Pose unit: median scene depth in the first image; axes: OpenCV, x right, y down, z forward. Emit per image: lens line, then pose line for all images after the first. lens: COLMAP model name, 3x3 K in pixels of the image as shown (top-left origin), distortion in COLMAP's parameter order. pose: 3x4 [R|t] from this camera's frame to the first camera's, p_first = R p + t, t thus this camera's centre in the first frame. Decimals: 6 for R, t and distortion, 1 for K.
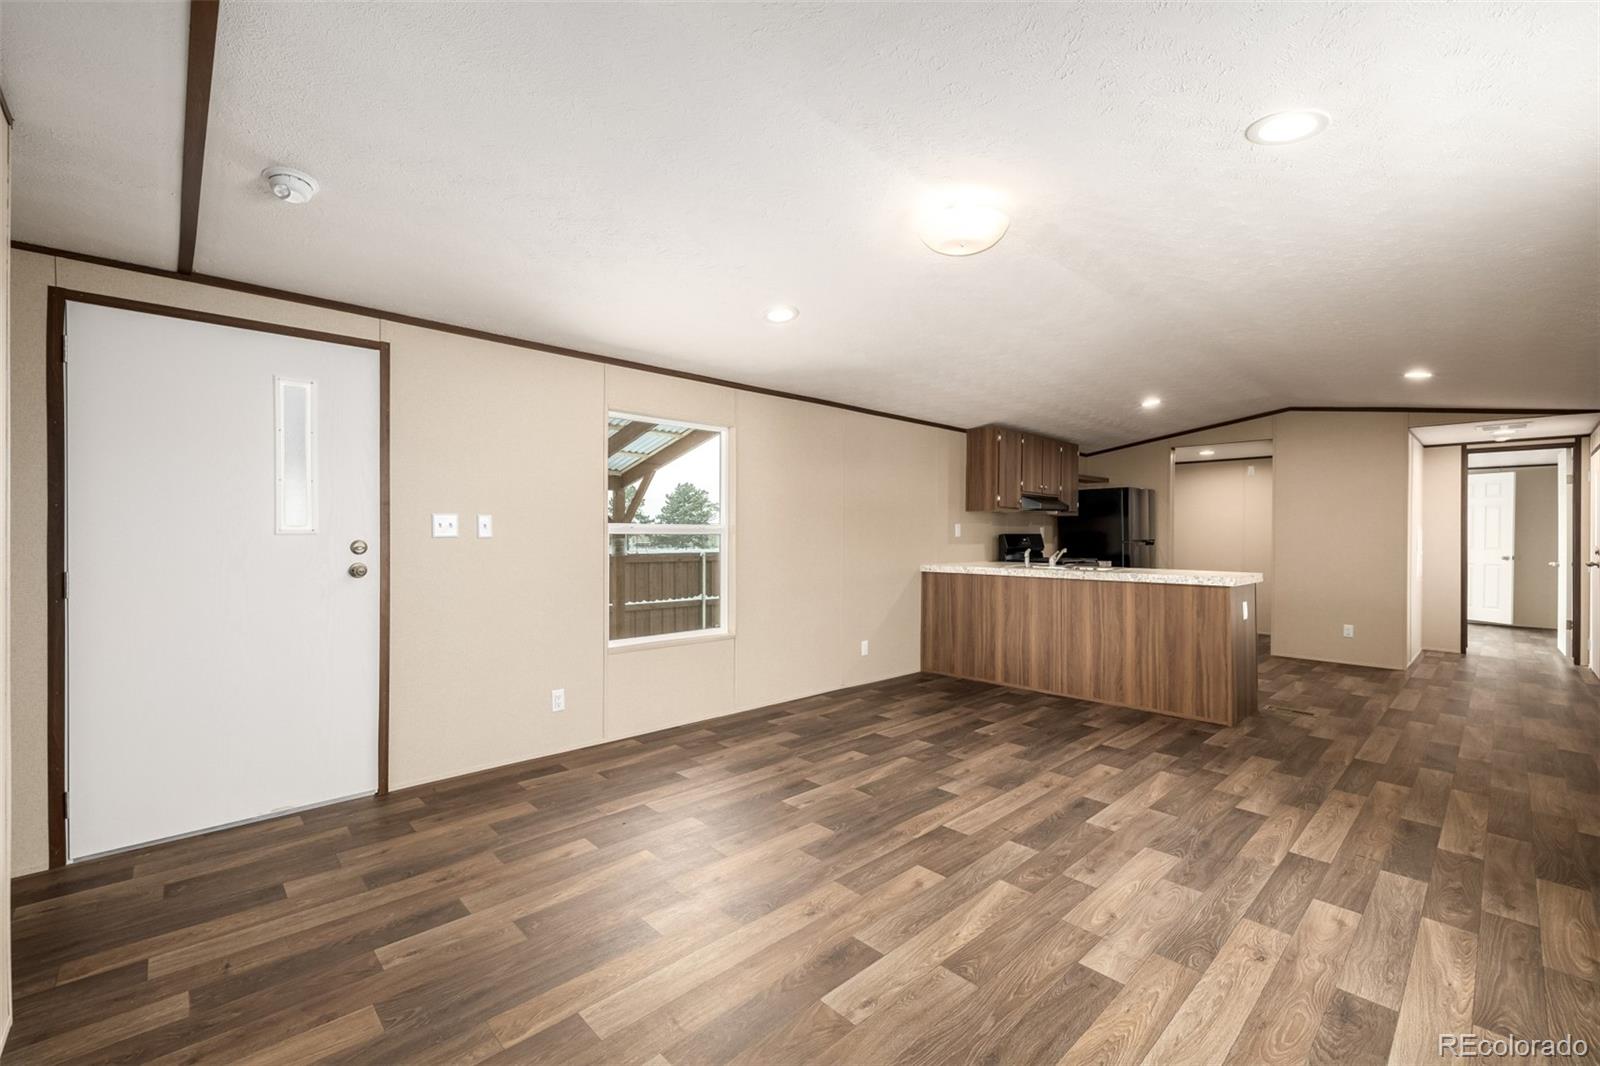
lens RADIAL K [[672.7, 0, 797.1], [0, 672.7, 535.3], [0, 0, 1]] dist [0.002942, 0.000101]
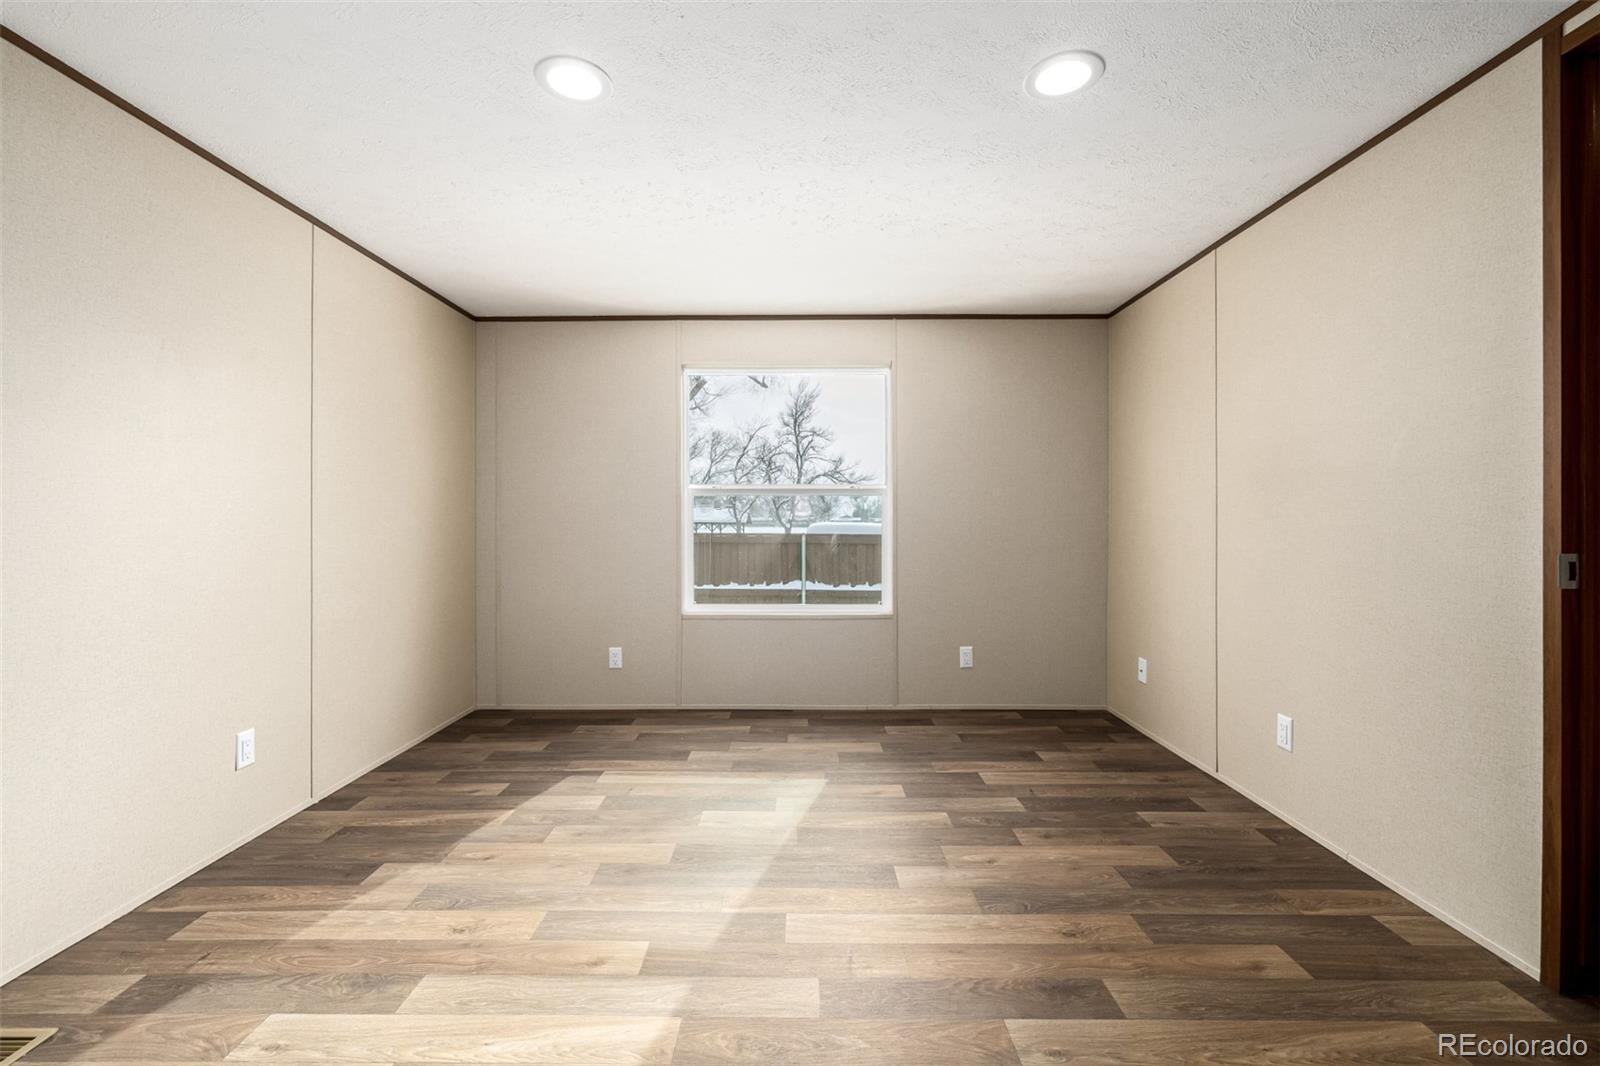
lens RADIAL K [[672.7, 0, 797.2], [0, 672.7, 510.8], [0, 0, 1]] dist [0.002942, 0.000101]
pose [[0.723701, -0.013103, -0.689990, 0.618100], [0.000544, 0.999830, -0.018417, 0.044716], [0.690114, 0.012953, 0.723585, 0.474898]]
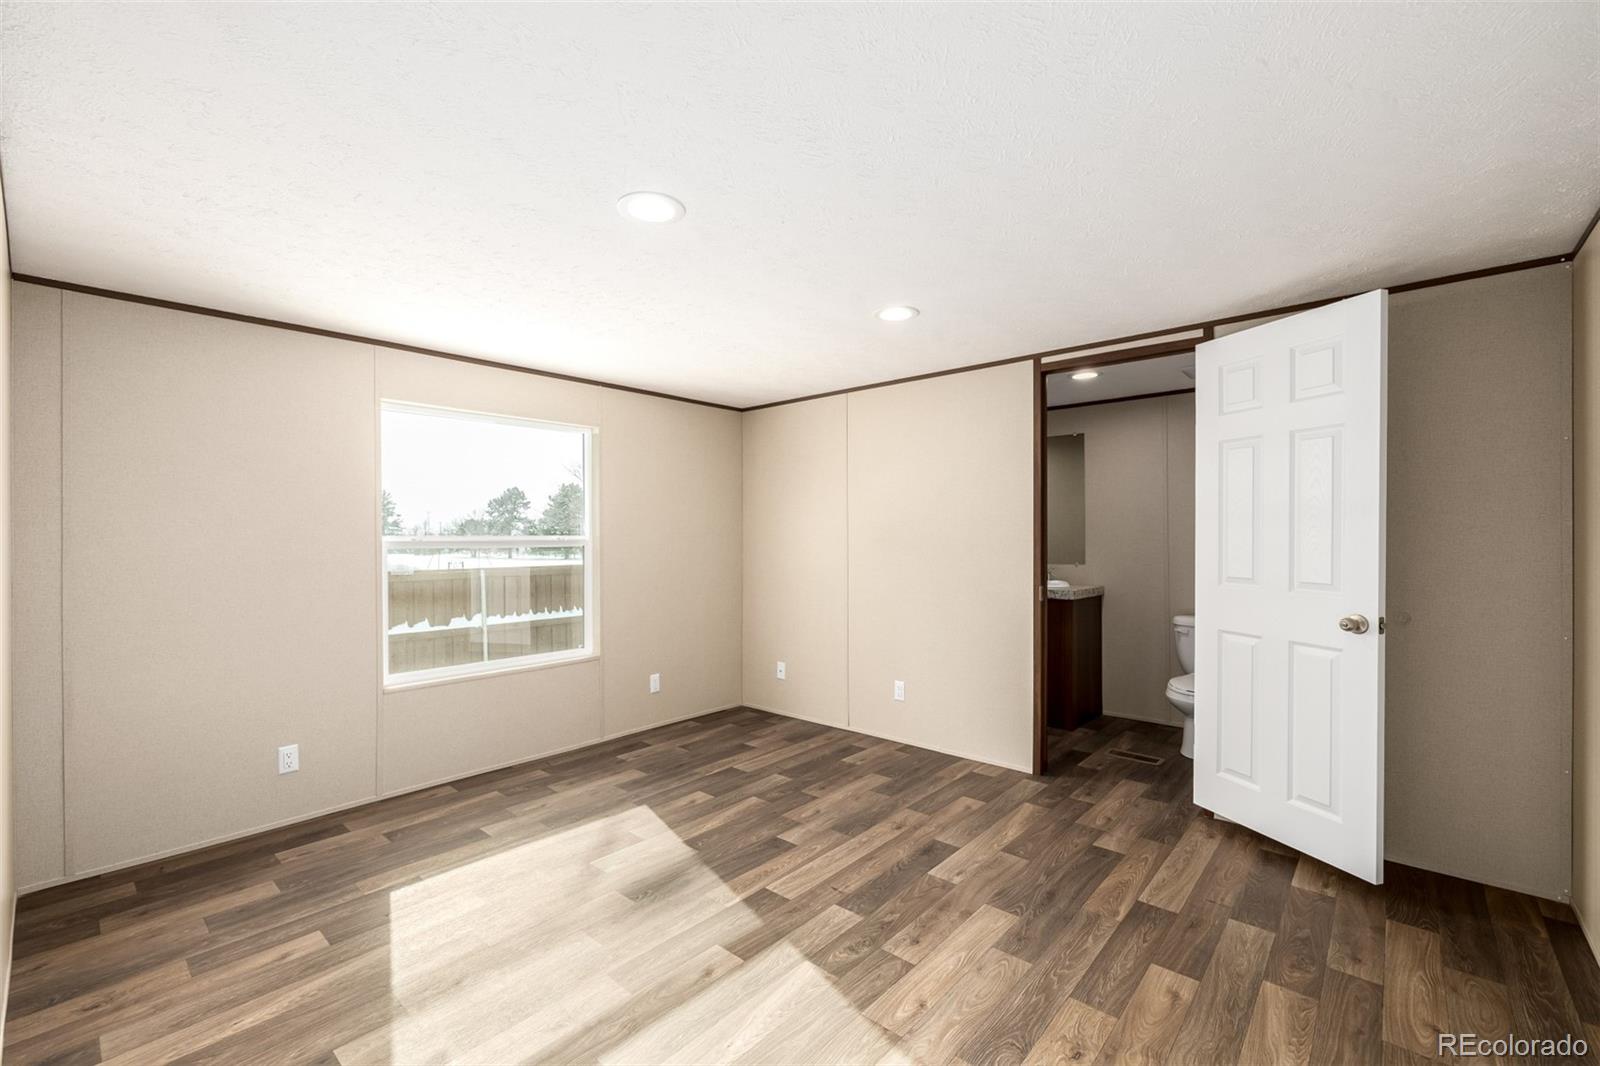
lens RADIAL K [[672.7, 0, 797.2], [0, 672.7, 525.3], [0, 0, 1]] dist [0.002942, 0.000101]
pose [[0.996240, -0.007048, 0.086352, 0.167982], [0.008819, 0.999758, -0.020153, -0.017797], [-0.086189, 0.020839, 0.996061, 0.106304]]
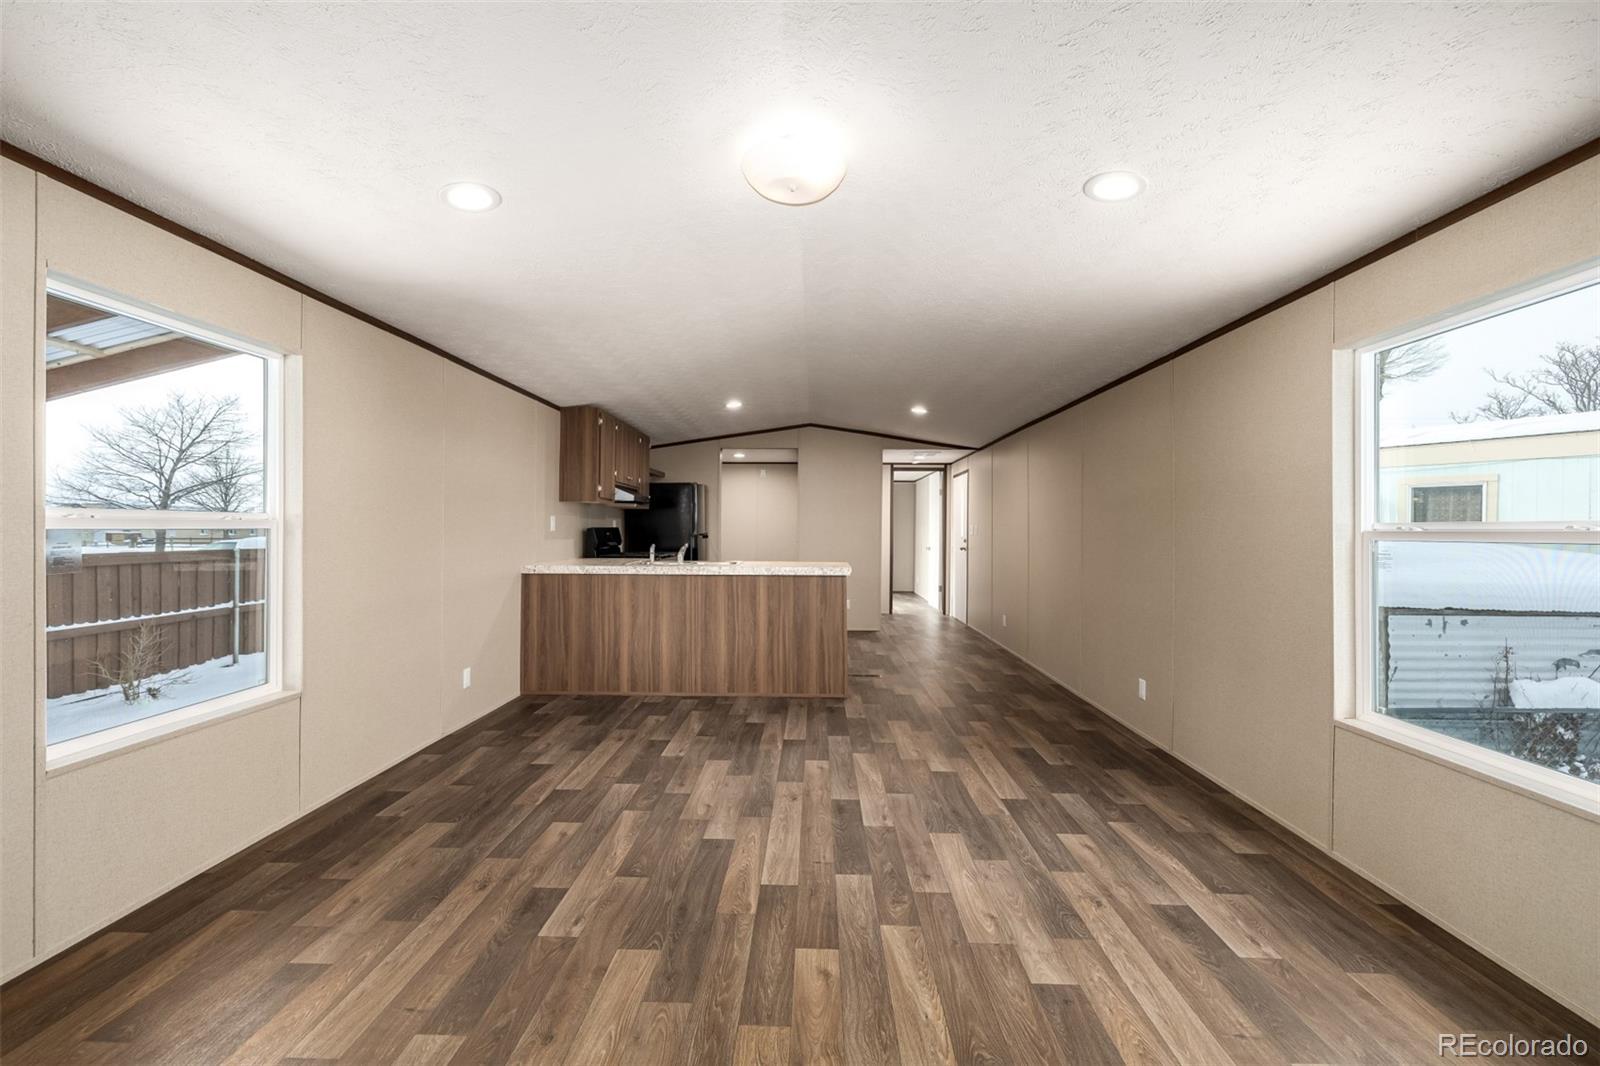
lens RADIAL K [[672.7, 0, 796.8], [0, 672.7, 530.6], [0, 0, 1]] dist [0.002942, 0.000101]
pose [[0.707221, -0.001295, 0.706991, -0.306235], [-0.003367, 0.999981, 0.005200, -0.008015], [-0.706985, -0.006058, 0.707203, 0.348697]]
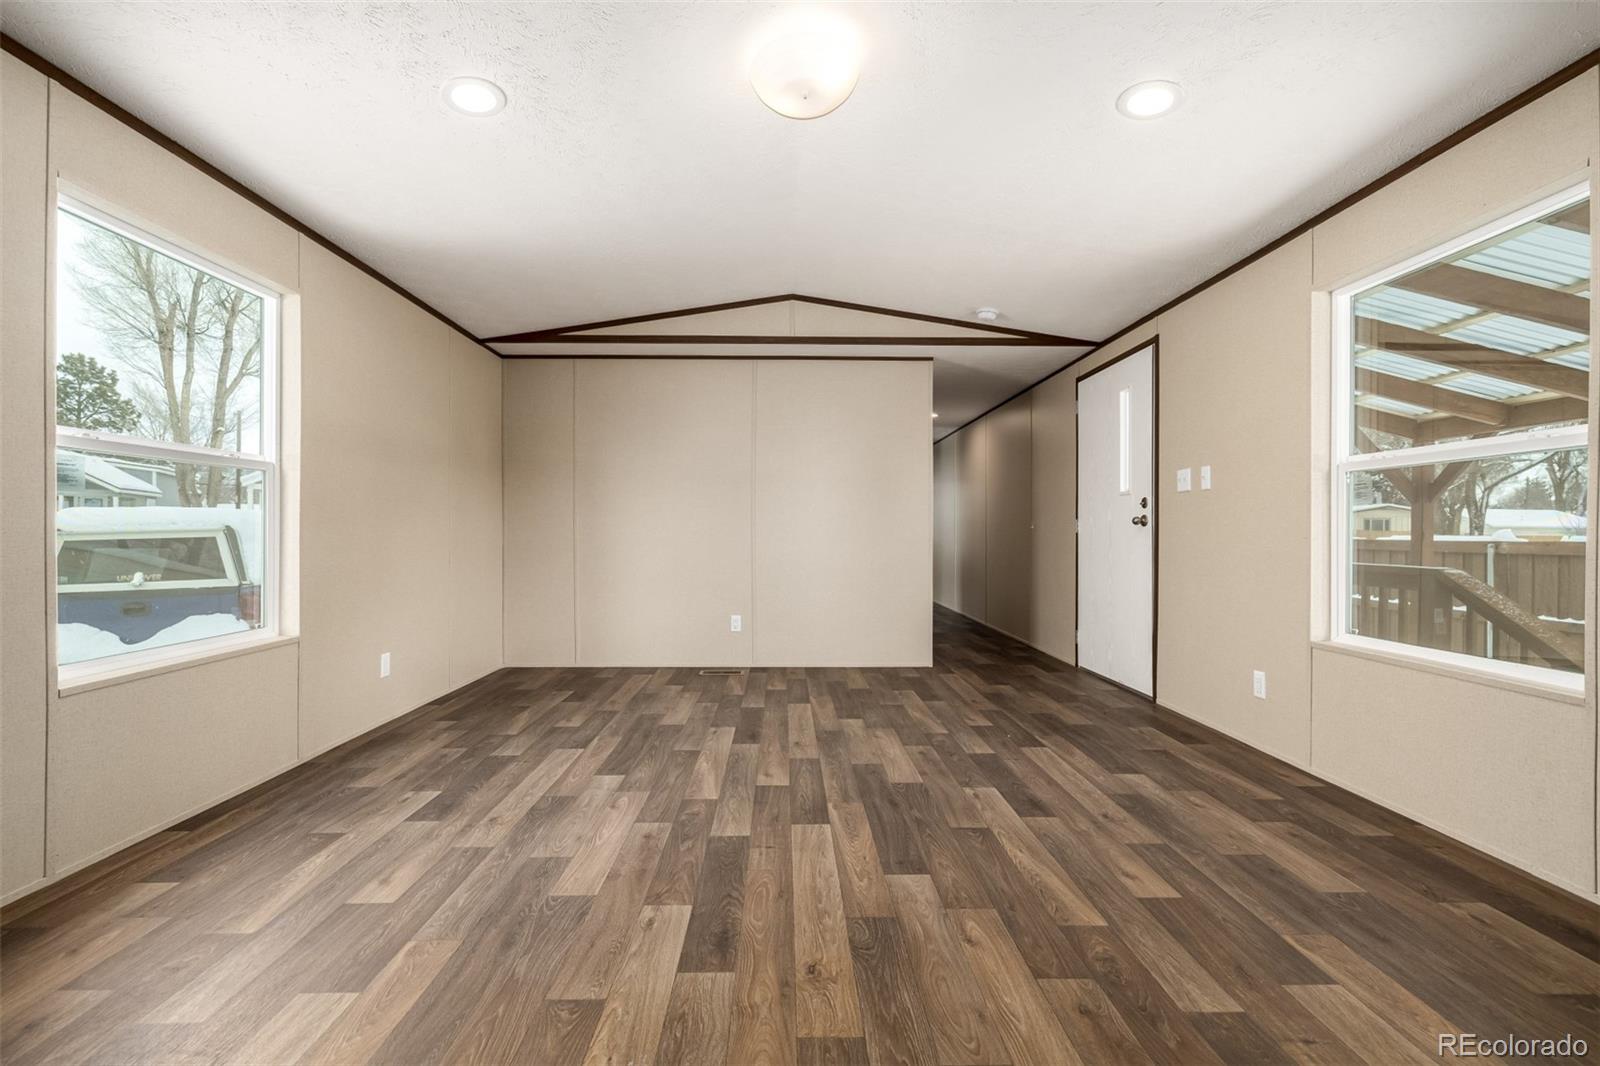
lens RADIAL K [[672.7, 0, 790.2], [0, 672.7, 534.2], [0, 0, 1]] dist [0.002942, 0.000101]
pose [[-0.677881, -0.006054, -0.735147, 0.751465], [-0.008095, 0.999967, -0.000771, 0.082679], [0.735127, 0.005429, -0.677908, 1.357124]]
